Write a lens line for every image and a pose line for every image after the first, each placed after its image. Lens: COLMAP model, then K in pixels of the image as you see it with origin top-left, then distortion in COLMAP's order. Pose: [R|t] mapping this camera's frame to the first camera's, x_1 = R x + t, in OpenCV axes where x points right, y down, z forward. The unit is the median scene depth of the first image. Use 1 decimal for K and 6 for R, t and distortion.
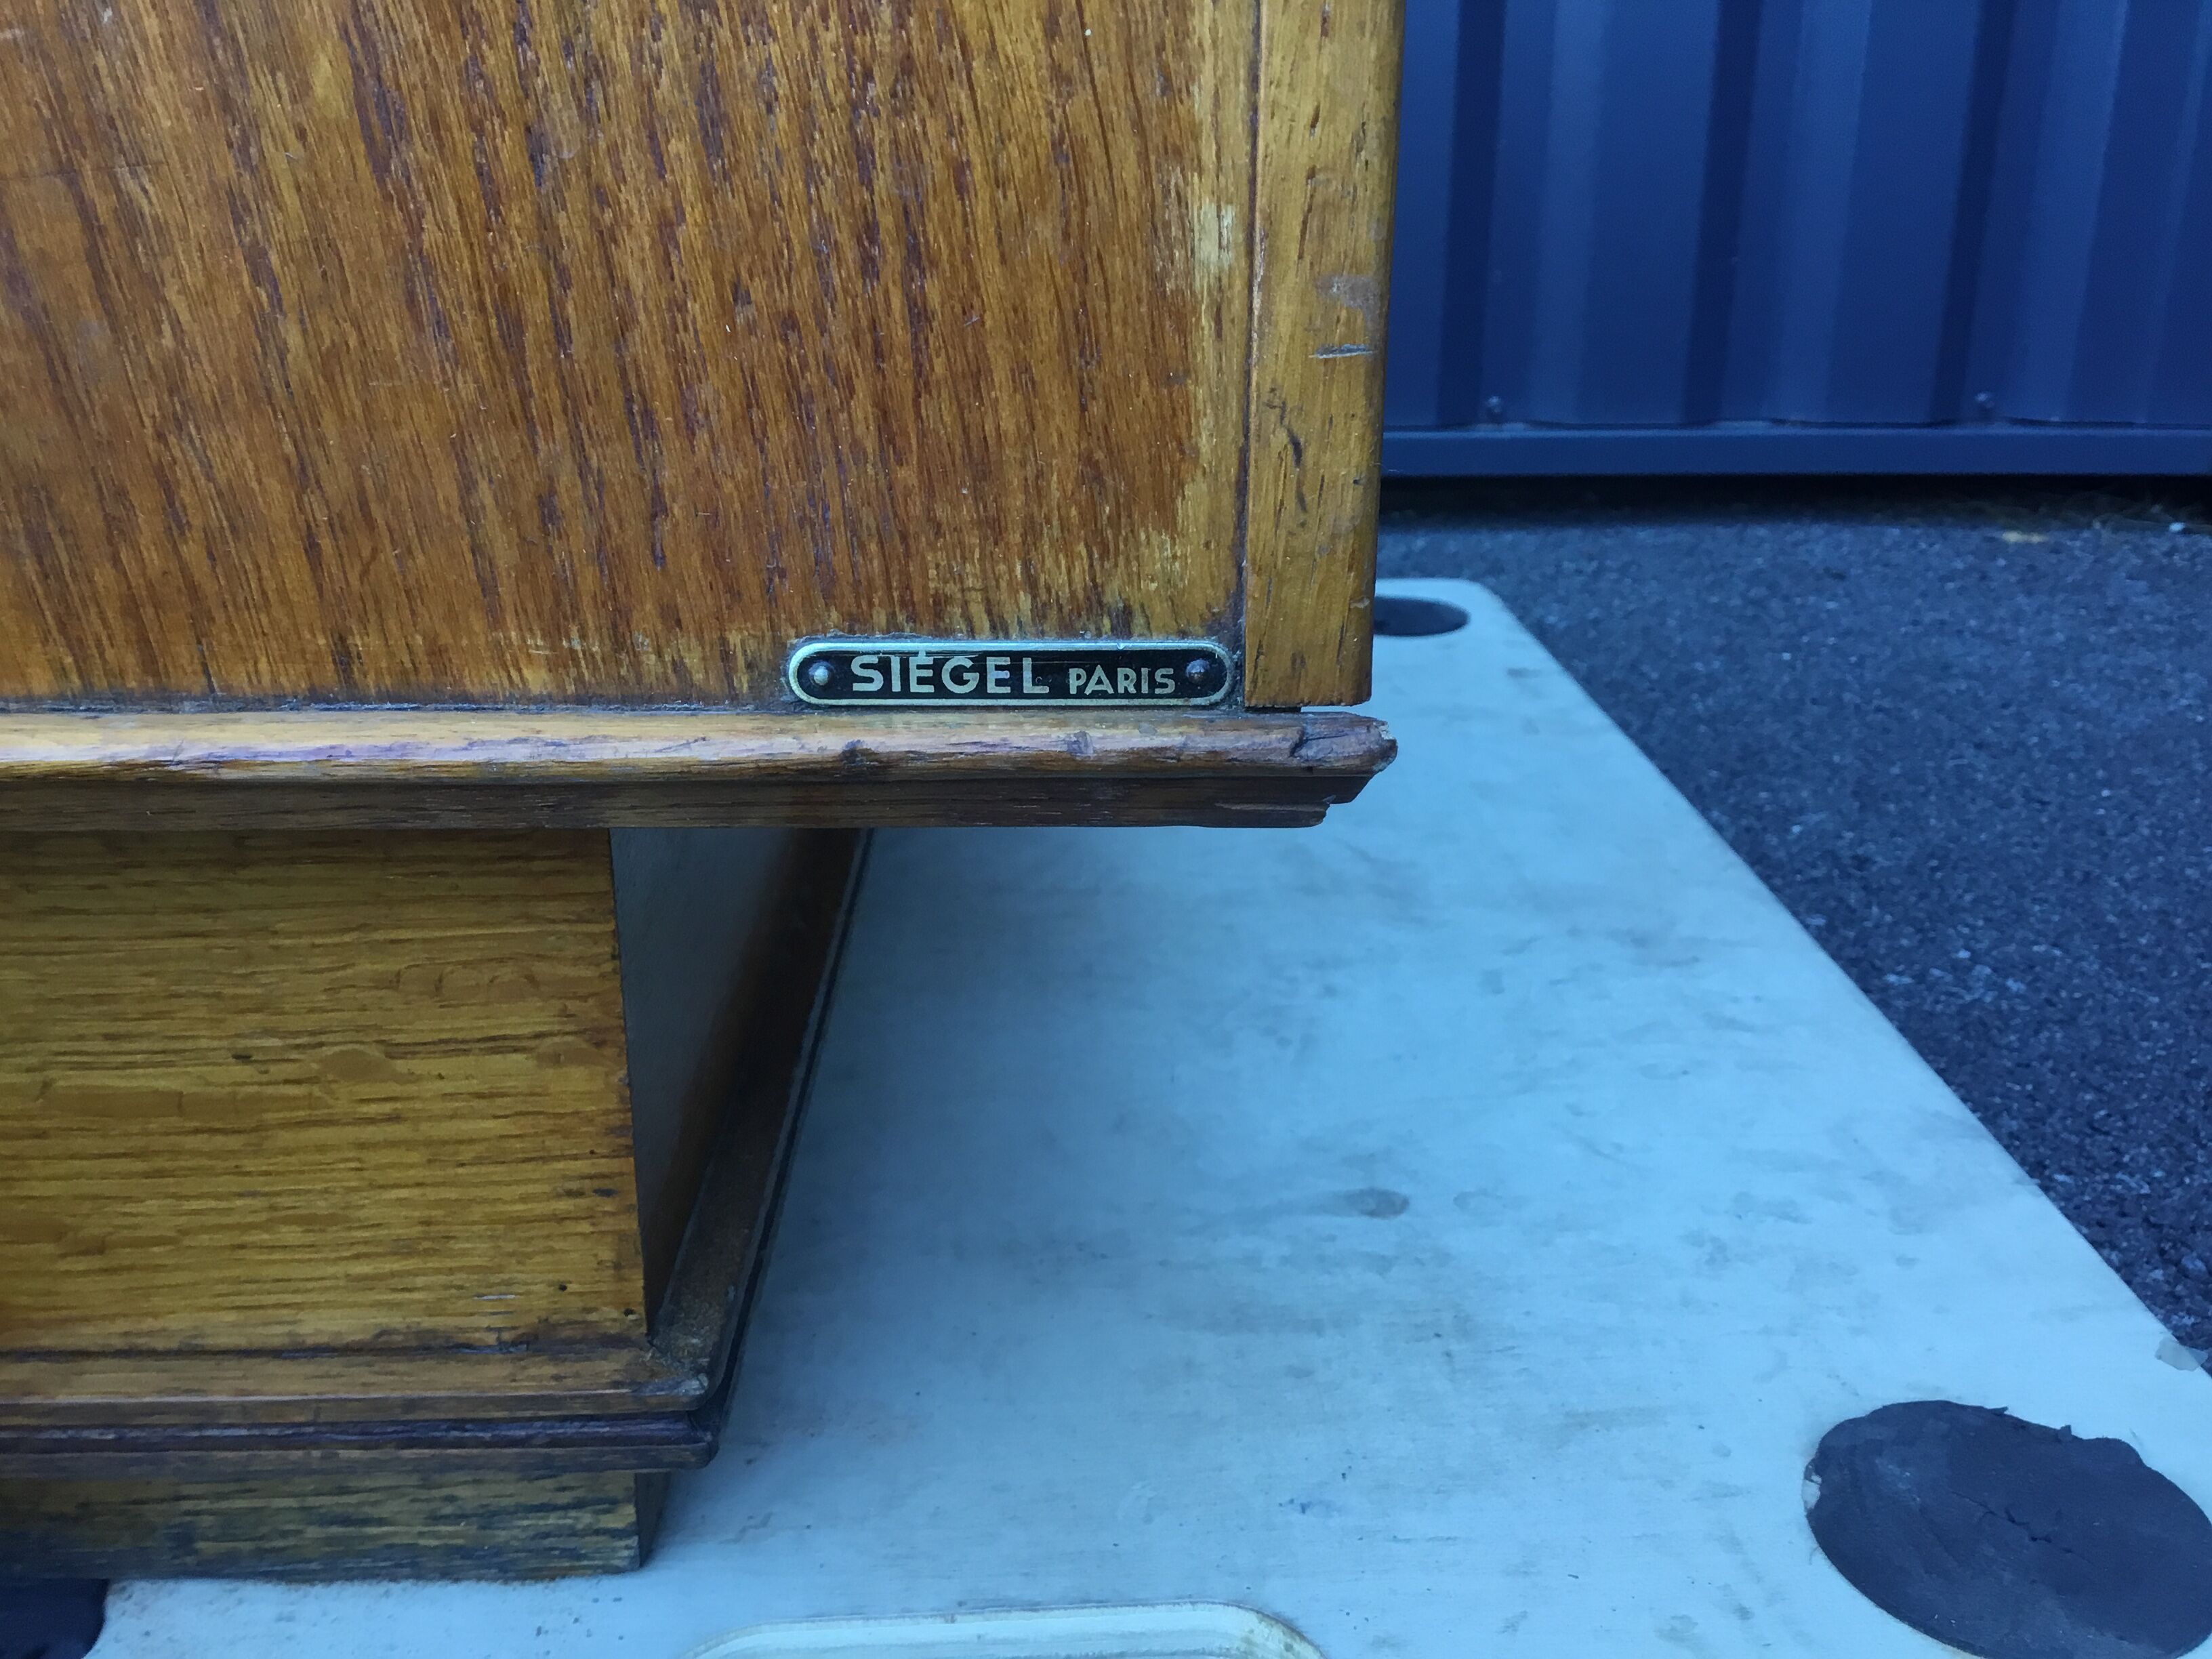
lens RADIAL K [[2062.8, 0, 1109.6], [0, 2062.8, 853.5], [0, 0, 1]] dist [0.108705, -0.329746]
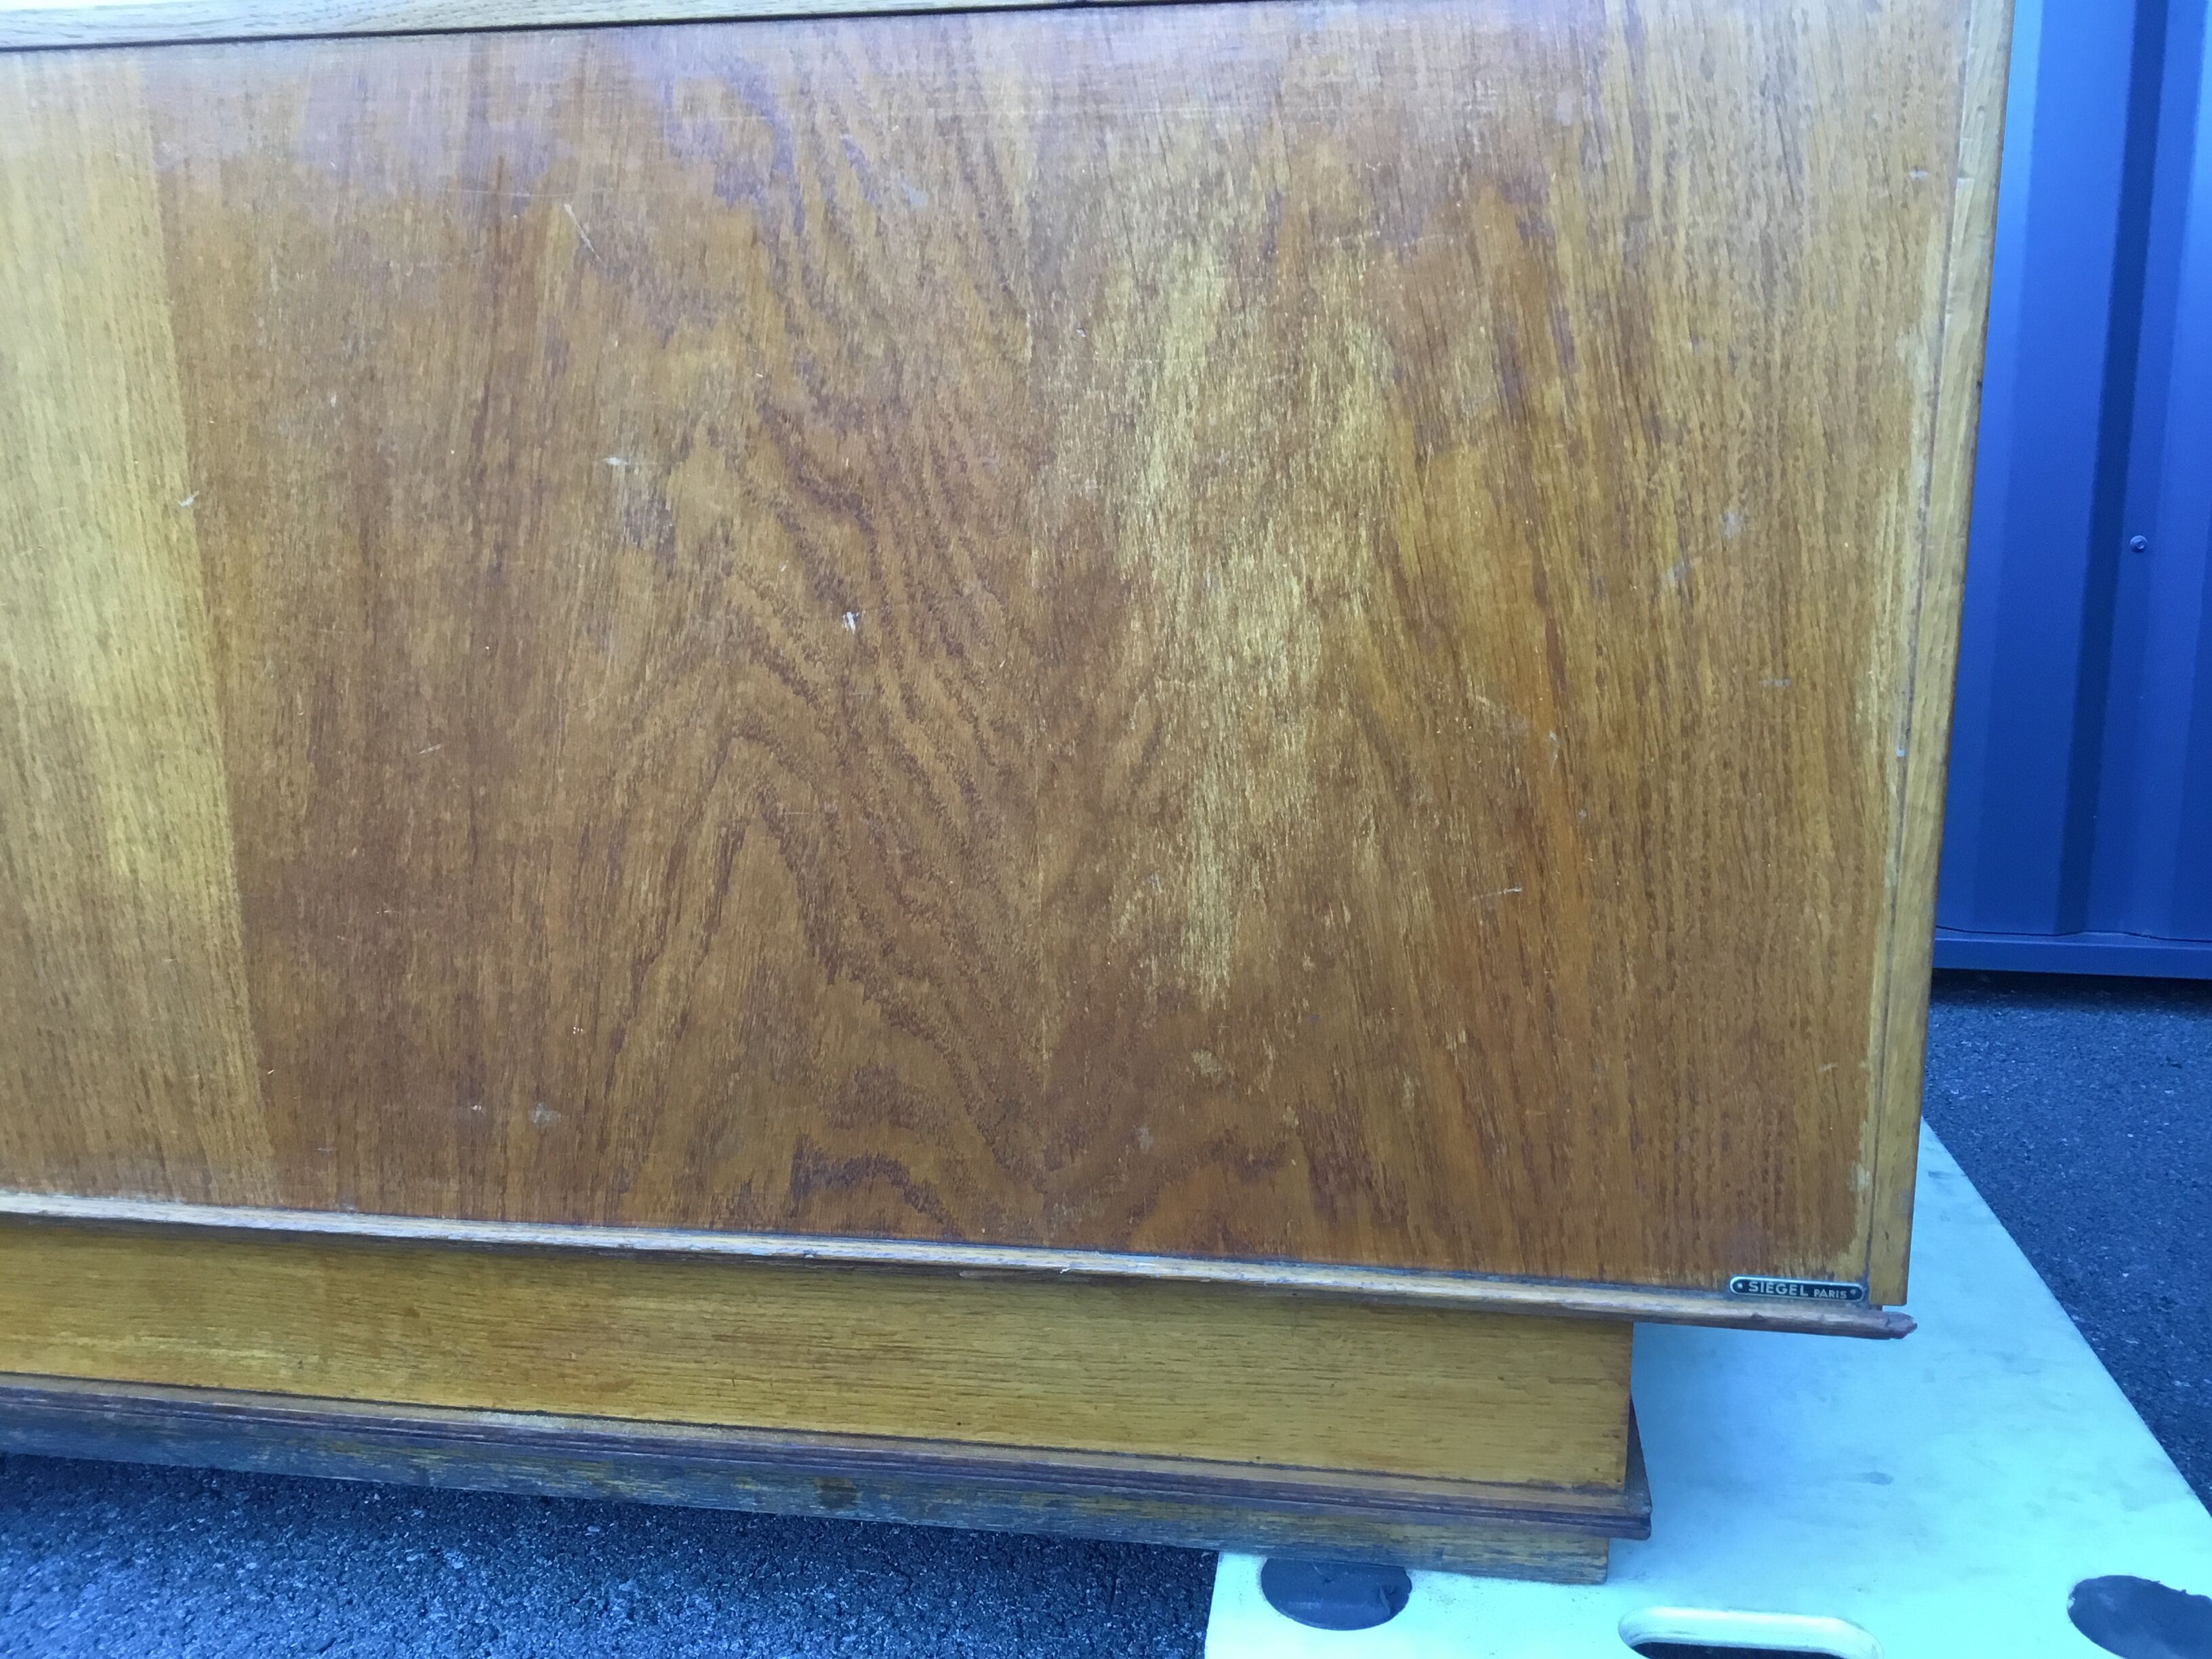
lens RADIAL K [[1987.6, 0, 1106.0], [0, 1987.6, 829.5], [0, 0, 1]] dist [0.100009, -0.204183]
pose [[0.981768, 0.029521, -0.187775, -0.436630], [-0.059307, 0.986125, -0.155050, -0.194828], [0.180593, 0.163359, 0.969897, -1.976679]]
